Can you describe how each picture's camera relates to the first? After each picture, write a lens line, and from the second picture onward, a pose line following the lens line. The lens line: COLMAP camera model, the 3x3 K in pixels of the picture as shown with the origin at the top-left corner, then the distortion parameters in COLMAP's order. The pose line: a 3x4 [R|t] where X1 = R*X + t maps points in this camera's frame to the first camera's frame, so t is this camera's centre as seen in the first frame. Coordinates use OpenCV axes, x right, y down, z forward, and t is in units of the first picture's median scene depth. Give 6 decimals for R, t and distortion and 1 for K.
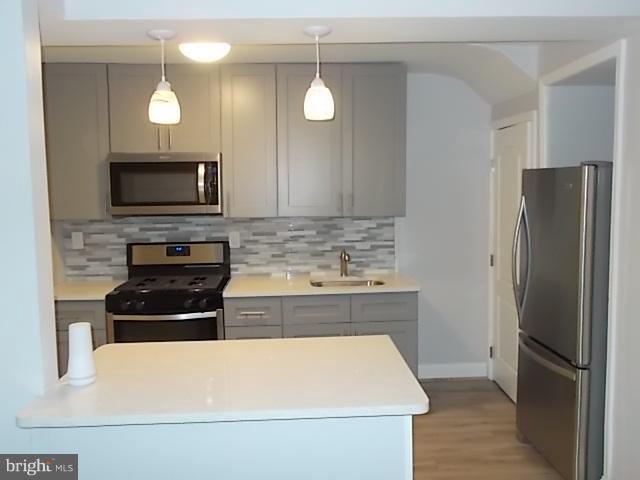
lens RADIAL K [[588.9, 0, 315.3], [0, 588.9, 242.6], [0, 0, 1]] dist [-0.012199, 0.000000]
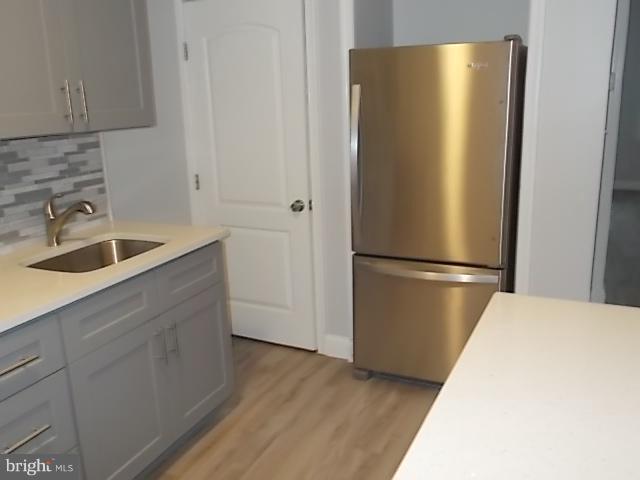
lens RADIAL K [[588.9, 0, 320.1], [0, 588.9, 238.6], [0, 0, 1]] dist [-0.012199, 0.000000]
pose [[0.467655, -0.214528, 0.857483, -0.304141], [0.109137, 0.976692, 0.184831, -0.022990], [-0.877148, 0.007146, 0.480168, 0.520360]]
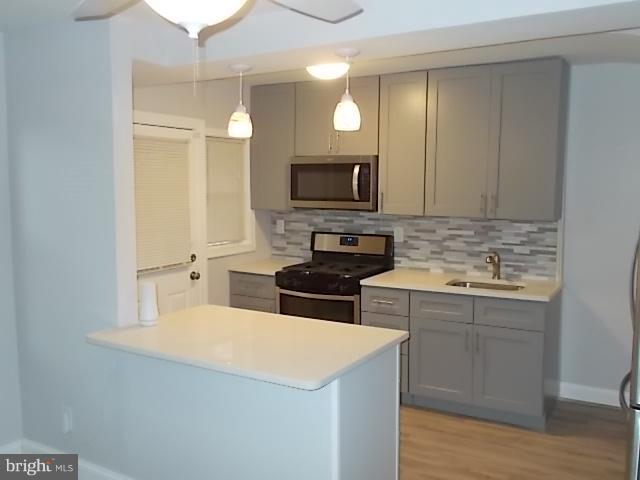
lens RADIAL K [[588.9, 0, 318.3], [0, 588.9, 235.9], [0, 0, 1]] dist [-0.012199, 0.000000]
pose [[0.835090, 0.067723, -0.545929, 0.332465], [-0.068341, 0.997477, 0.019199, -0.013242], [0.545852, 0.021276, 0.837612, 0.013177]]
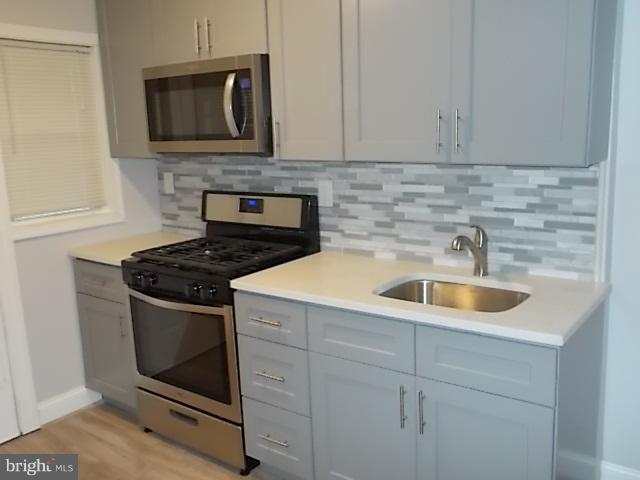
lens RADIAL K [[588.9, 0, 319.5], [0, 588.9, 233.3], [0, 0, 1]] dist [-0.012199, 0.000000]
pose [[0.773286, 0.102860, -0.625658, 0.264688], [-0.039096, 0.992611, 0.114867, -0.035466], [0.632850, -0.064364, 0.771594, 0.502278]]
